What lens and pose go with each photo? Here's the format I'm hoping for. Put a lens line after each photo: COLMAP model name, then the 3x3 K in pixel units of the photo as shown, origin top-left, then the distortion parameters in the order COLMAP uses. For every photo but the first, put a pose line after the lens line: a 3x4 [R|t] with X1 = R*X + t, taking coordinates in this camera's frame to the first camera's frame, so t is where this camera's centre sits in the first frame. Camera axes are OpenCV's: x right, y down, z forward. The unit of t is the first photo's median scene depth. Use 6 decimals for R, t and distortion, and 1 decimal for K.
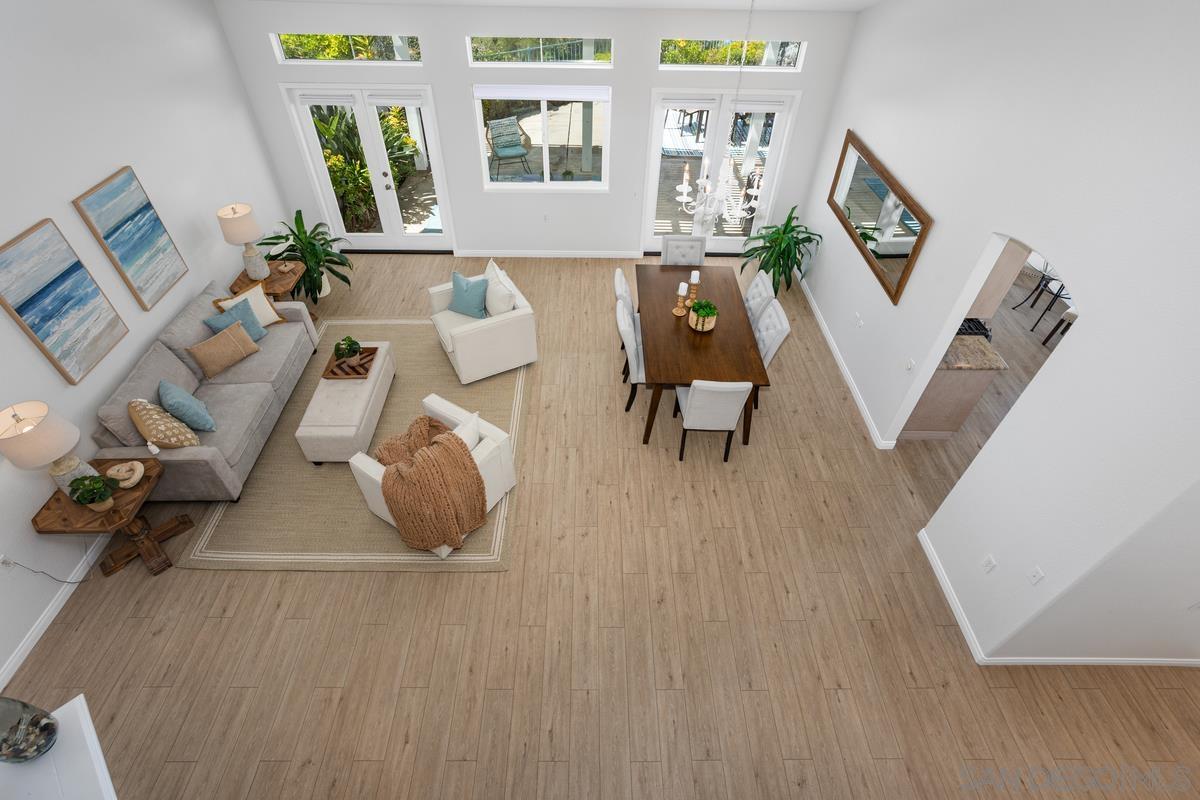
lens RADIAL K [[582.4, 0, 599.4], [0, 582.4, 393.8], [0, 0, 1]] dist [-0.040777, 0.021343]
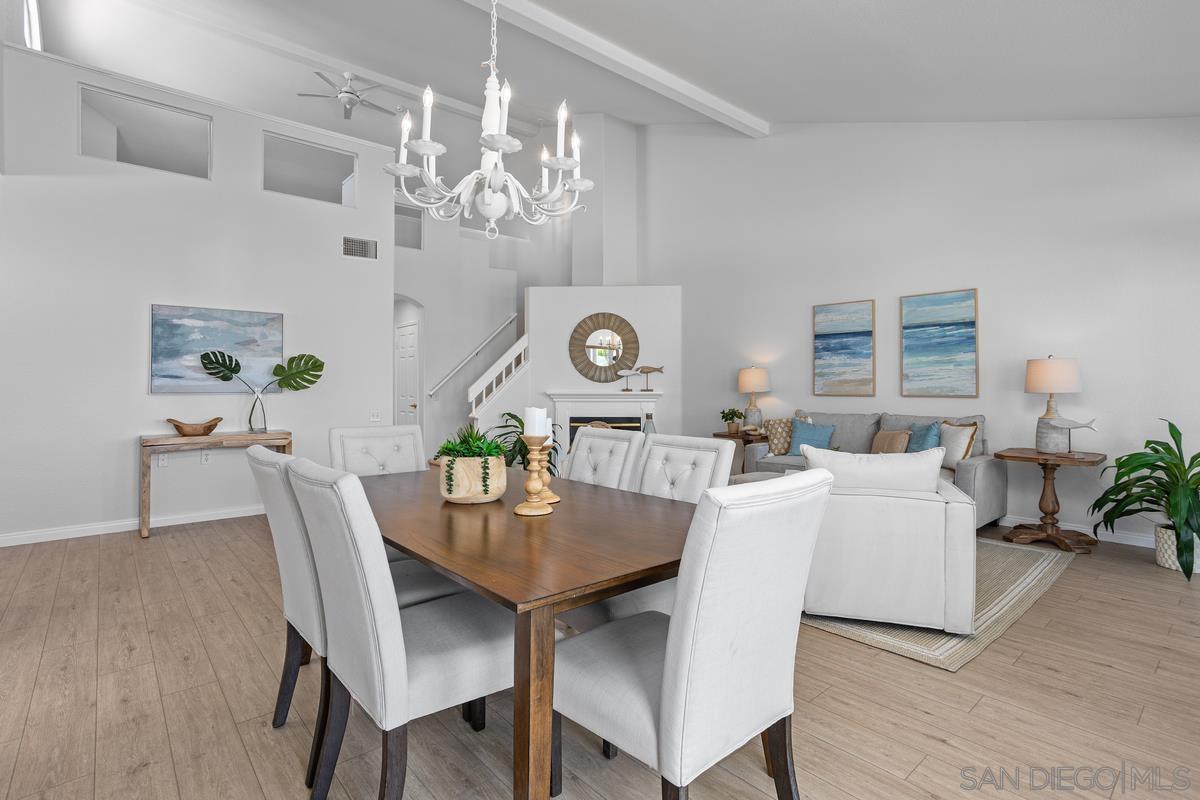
lens RADIAL K [[582.4, 0, 609.5], [0, 582.4, 372.0], [0, 0, 1]] dist [-0.040777, 0.021343]
pose [[-0.749032, -0.027007, -0.661983, 0.470536], [-0.459579, 0.740876, 0.489786, -0.539423], [0.477220, 0.671099, -0.567352, 1.519577]]
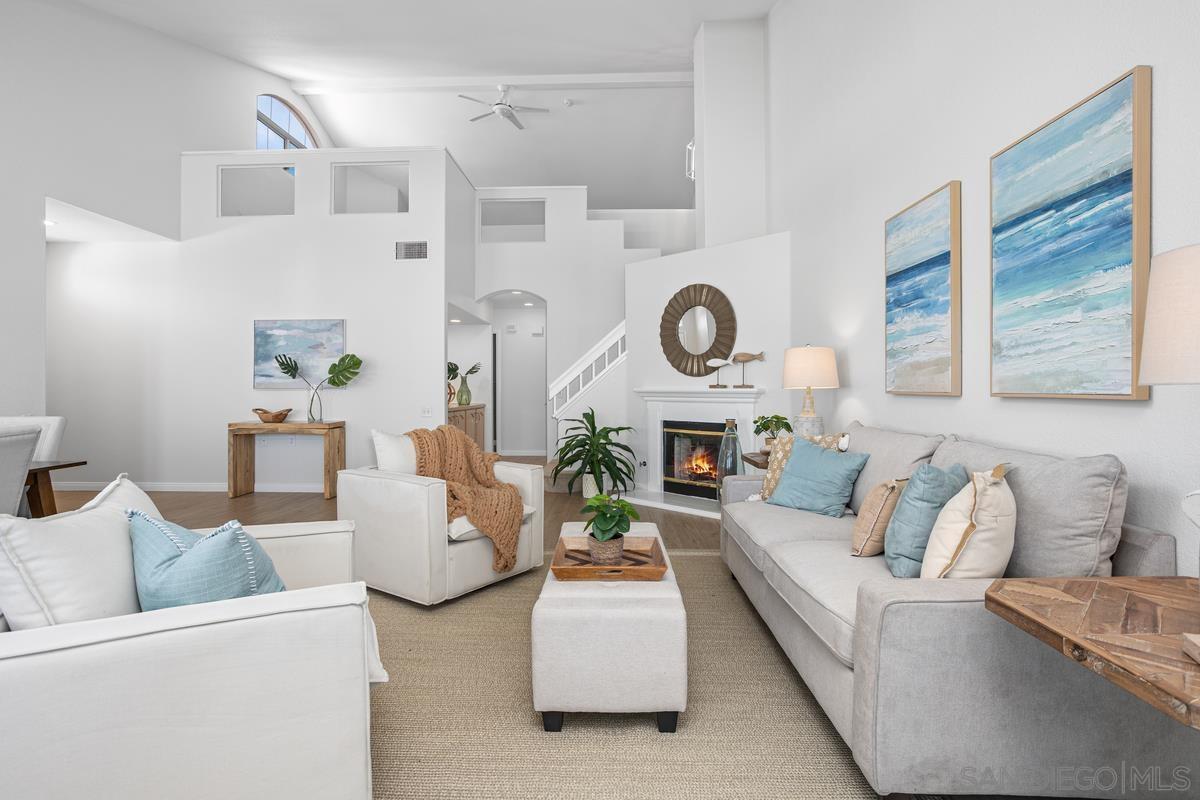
lens RADIAL K [[582.4, 0, 605.2], [0, 582.4, 382.6], [0, 0, 1]] dist [-0.040777, 0.021343]
pose [[-0.999694, -0.007579, 0.023561, -0.540670], [0.010446, 0.733800, 0.679286, -0.543686], [-0.022437, 0.679324, -0.733496, 1.526787]]
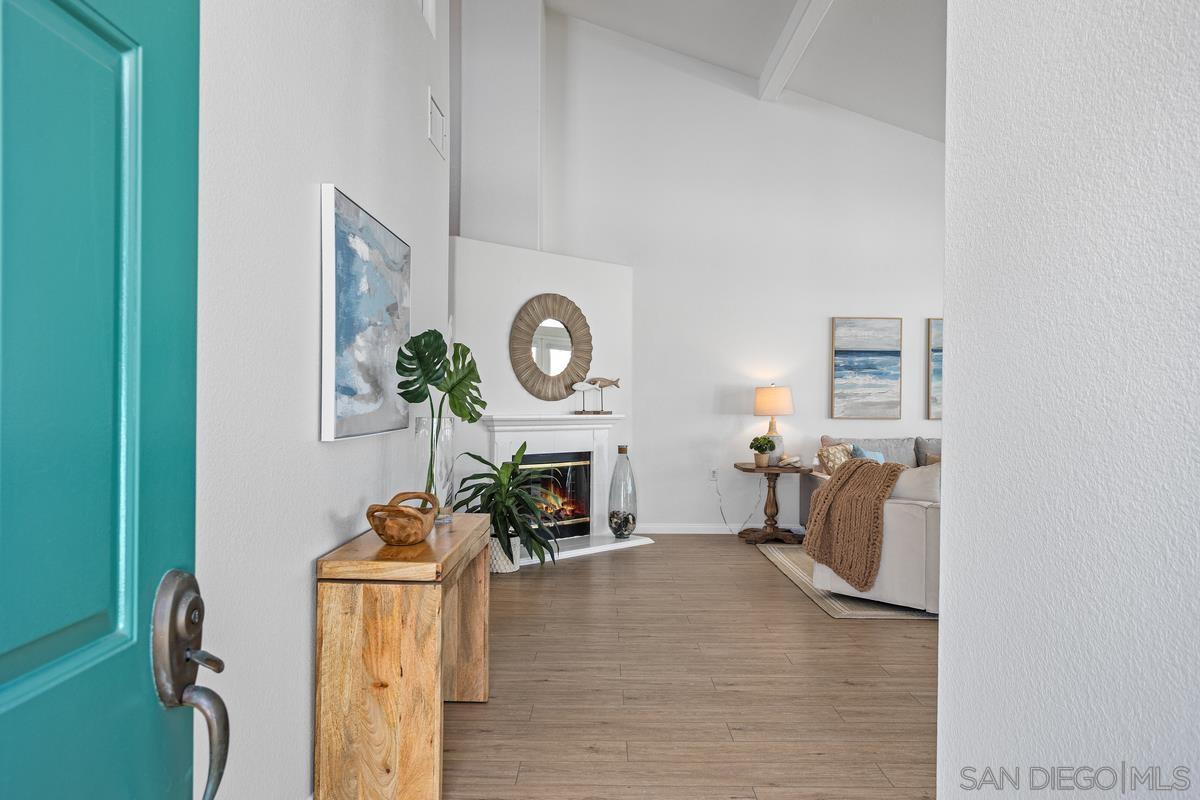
lens RADIAL K [[840.5, 0, 589.3], [0, 840.5, 399.3], [0, 0, 1]] dist [-0.040446, -0.000252]
pose [[-0.020823, -0.011943, -0.999712, 0.986317], [-0.691462, 0.722390, 0.005773, 0.318090], [0.722113, 0.691383, -0.023300, 0.595014]]
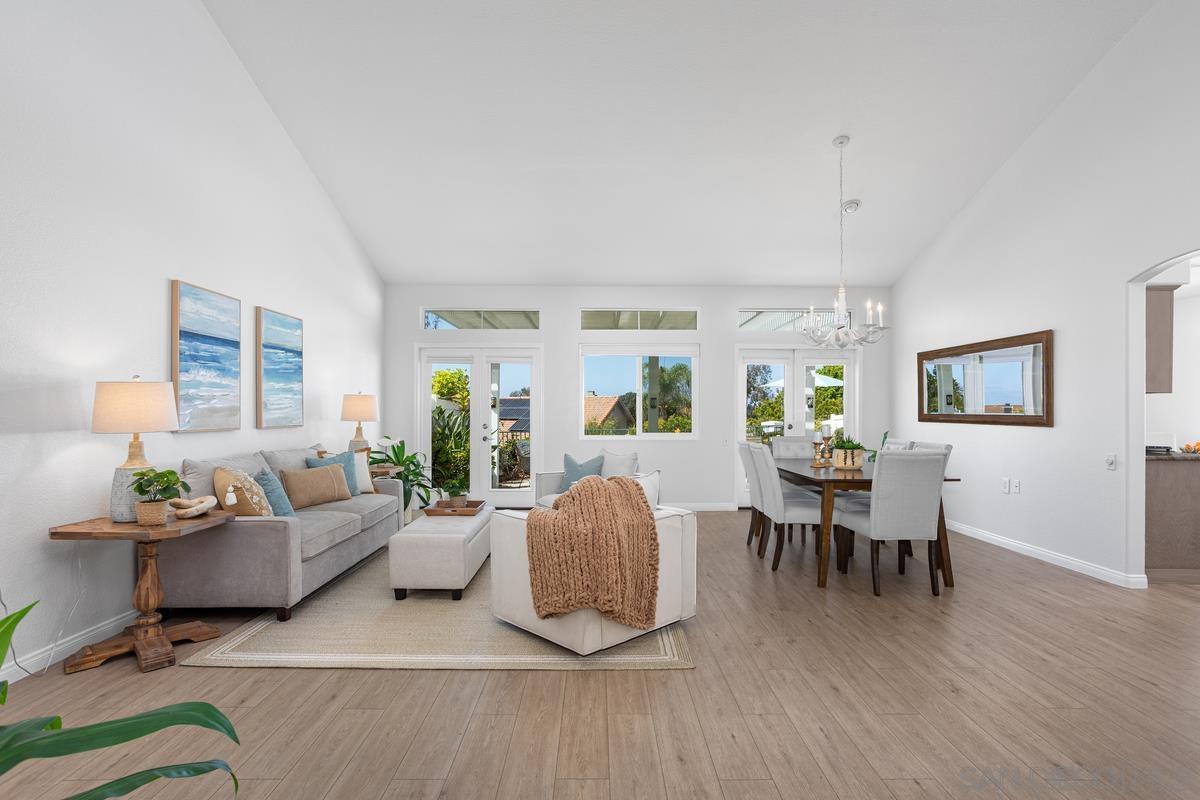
lens RADIAL K [[582.4, 0, 595.9], [0, 582.4, 407.0], [0, 0, 1]] dist [-0.040777, 0.021343]
pose [[0.999911, -0.010405, -0.008300, -0.262630], [0.001790, 0.723069, -0.690773, 0.546303], [0.013189, 0.690697, 0.723024, 0.339469]]
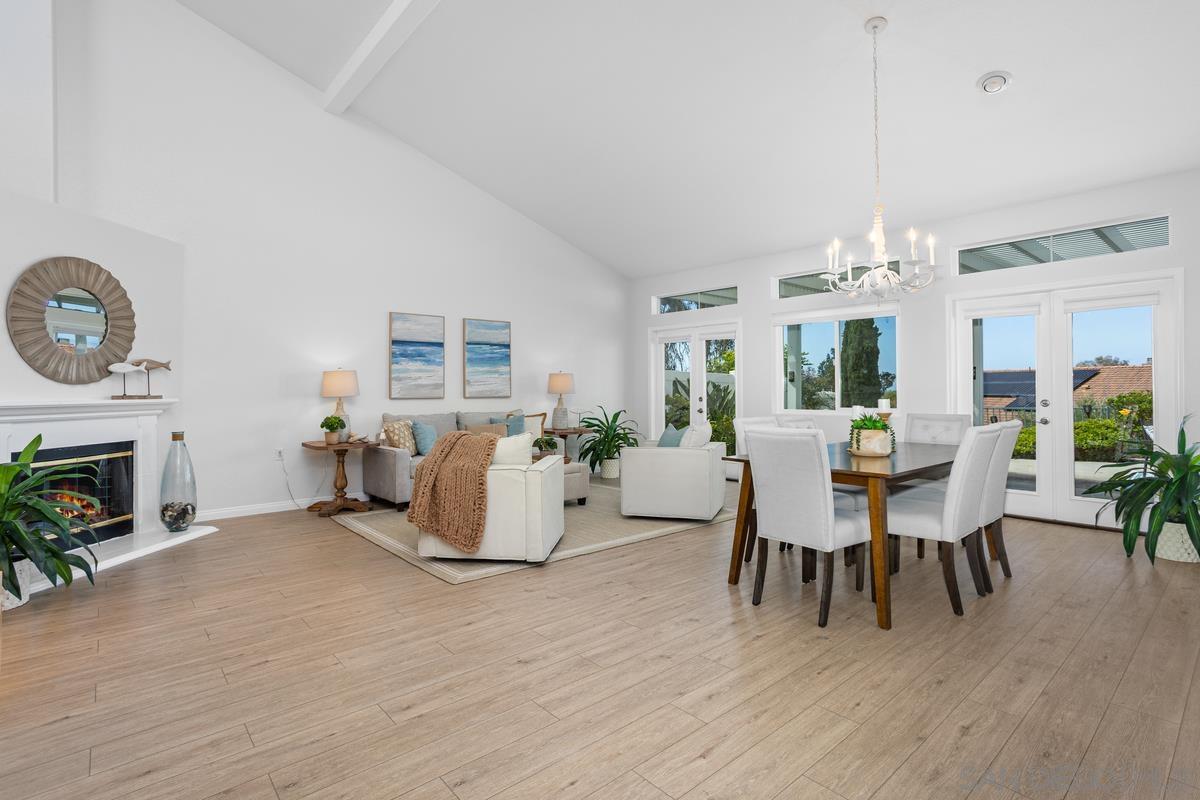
lens RADIAL K [[582.4, 0, 595.1], [0, 582.4, 382.6], [0, 0, 1]] dist [-0.040777, 0.021343]
pose [[0.648411, -0.023950, -0.760914, 0.606343], [-0.512734, 0.725077, -0.459747, 0.376344], [0.562732, 0.688251, 0.457868, 0.552259]]
